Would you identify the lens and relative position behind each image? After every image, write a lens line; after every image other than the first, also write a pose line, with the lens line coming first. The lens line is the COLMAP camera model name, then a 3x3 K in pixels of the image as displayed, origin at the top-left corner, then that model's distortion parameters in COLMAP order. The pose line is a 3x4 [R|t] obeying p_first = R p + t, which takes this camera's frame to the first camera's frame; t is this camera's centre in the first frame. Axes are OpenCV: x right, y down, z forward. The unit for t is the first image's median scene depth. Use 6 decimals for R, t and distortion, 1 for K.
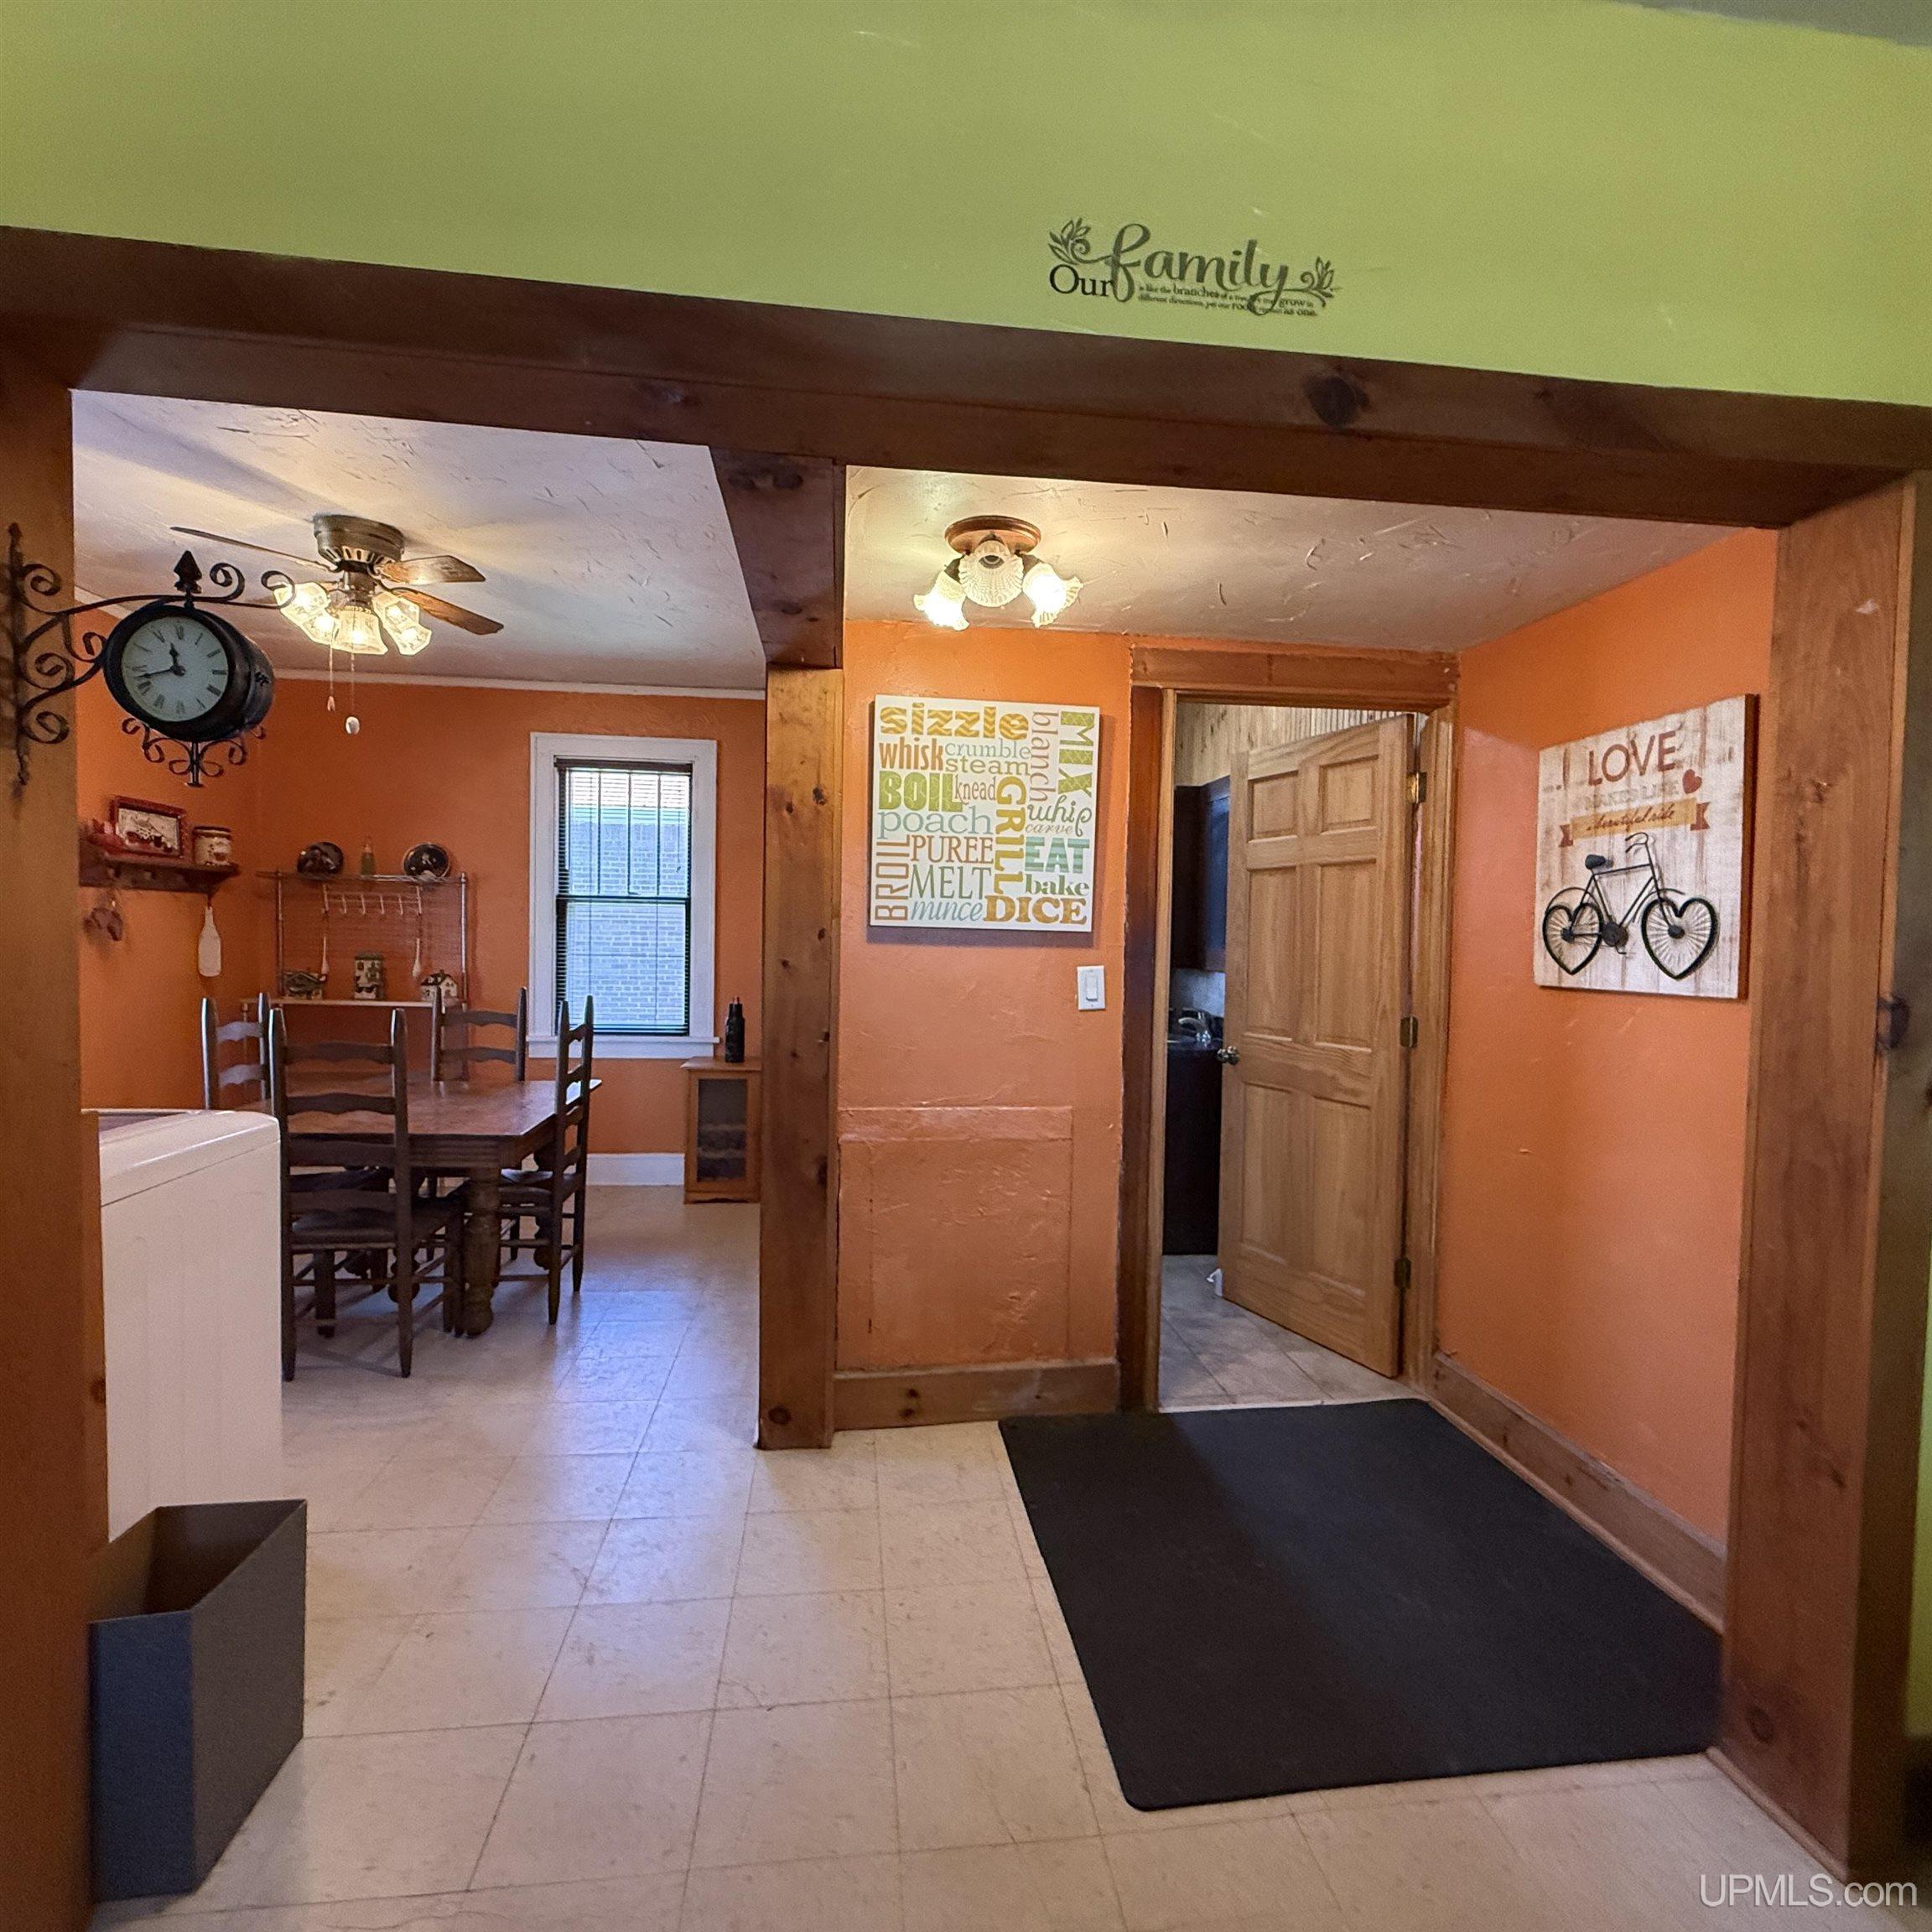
lens RADIAL K [[1022.2, 0, 962.9], [0, 1022.2, 964.3], [0, 0, 1]] dist [0.002159, -0.002446]
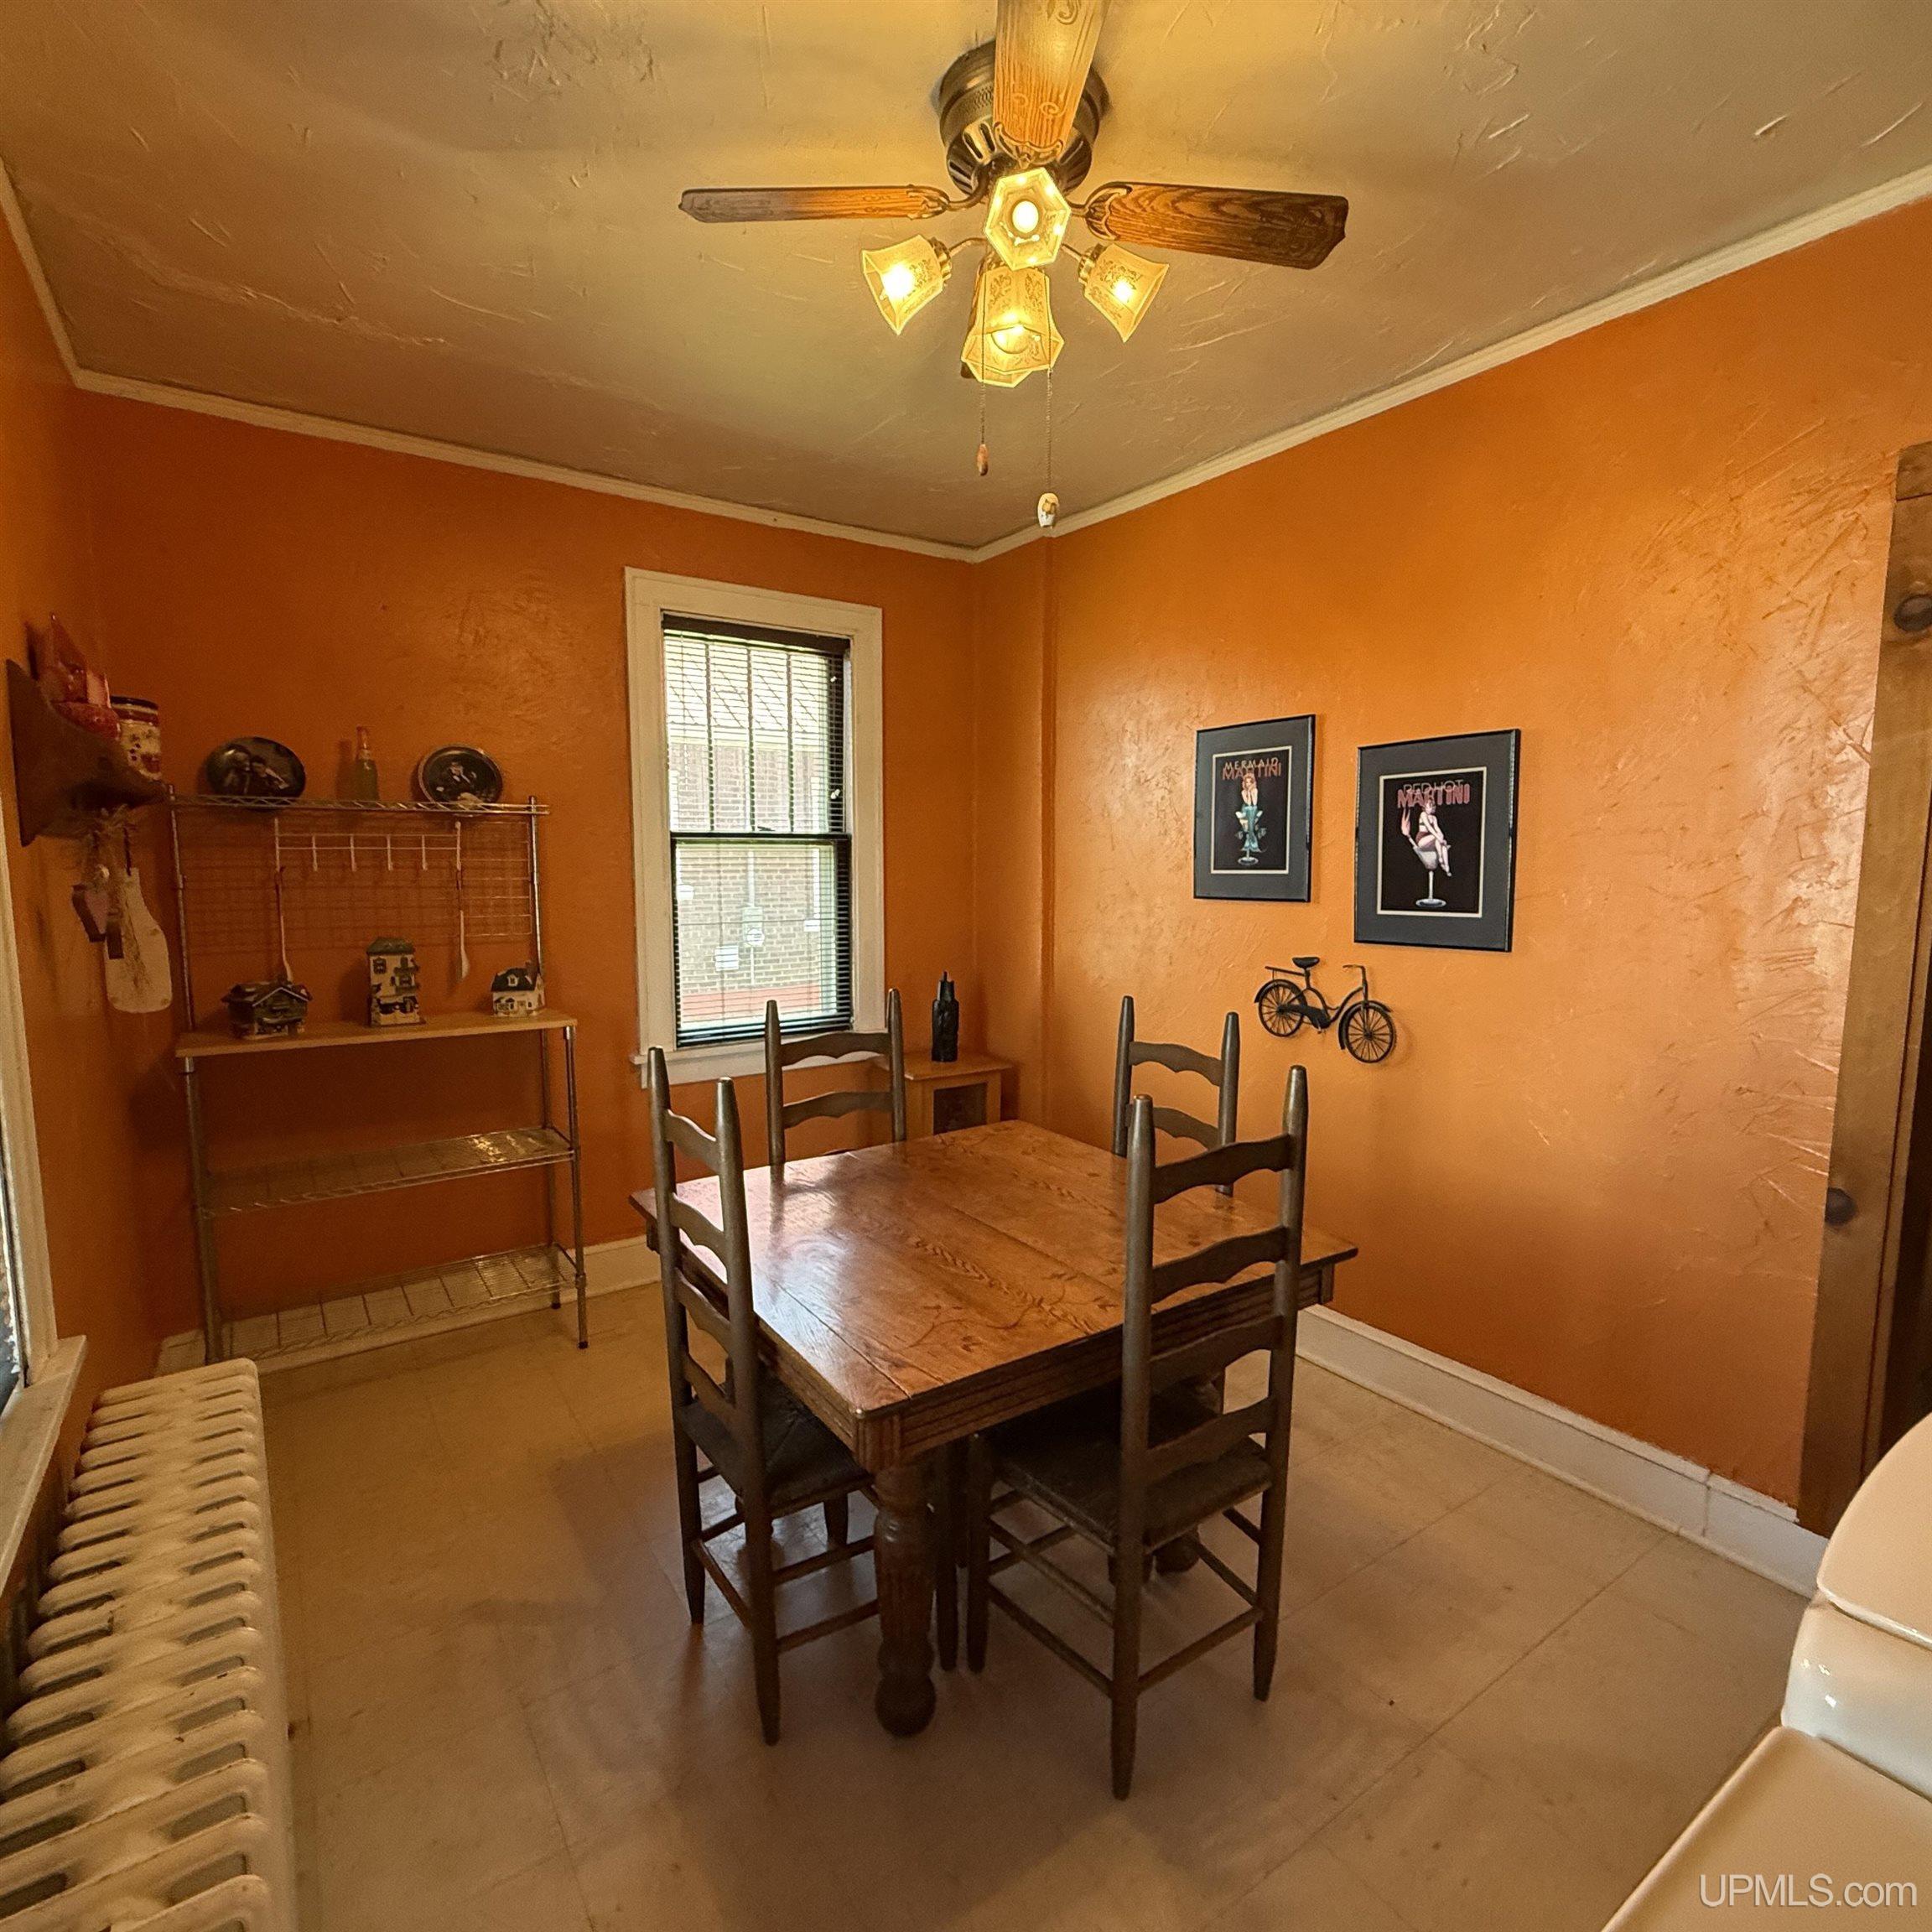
lens RADIAL K [[1022.2, 0, 966.0], [0, 1022.2, 961.0], [0, 0, 1]] dist [0.002159, -0.002446]
pose [[0.884268, -0.067913, 0.462015, -0.677523], [0.033935, 0.996098, 0.081470, -0.042744], [-0.465745, -0.056363, 0.883122, 0.435478]]
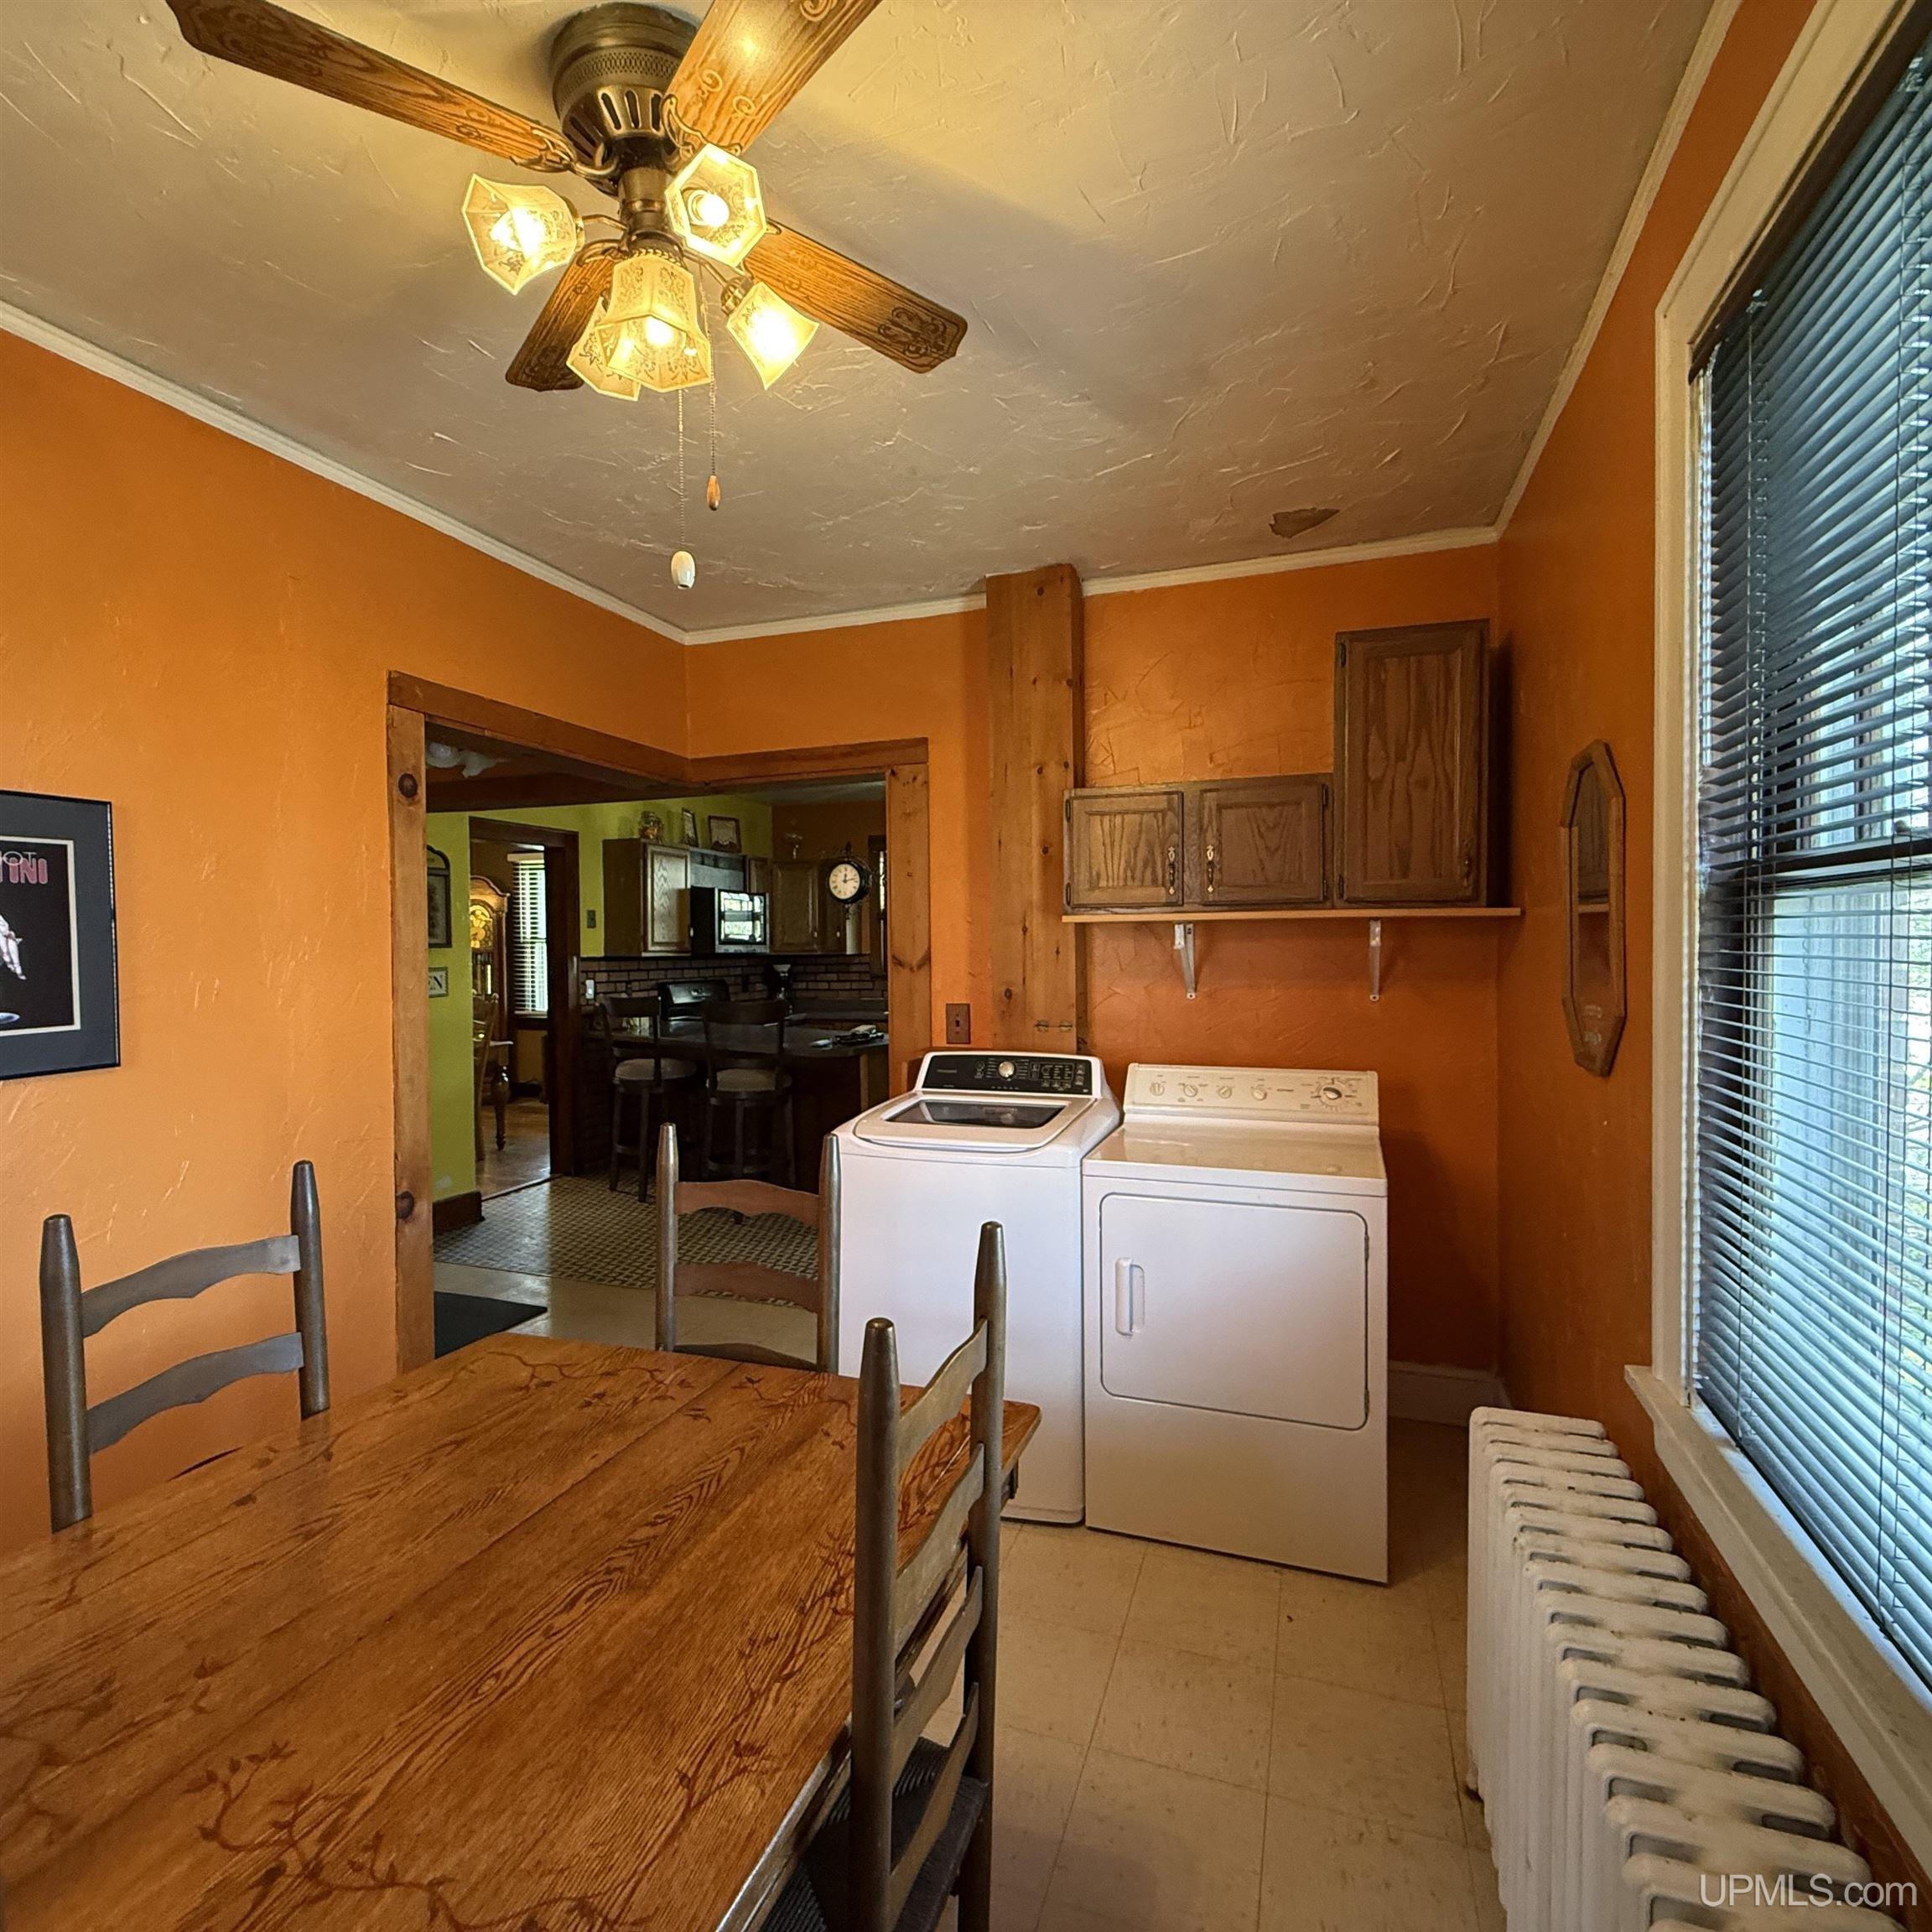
lens RADIAL K [[1022.2, 0, 954.9], [0, 1022.2, 960.1], [0, 0, 1]] dist [0.002159, -0.002446]
pose [[-0.895131, -0.013464, 0.445601, -0.705188], [0.011166, 0.998553, 0.052601, -0.061706], [-0.445664, 0.052061, -0.893685, 1.074708]]
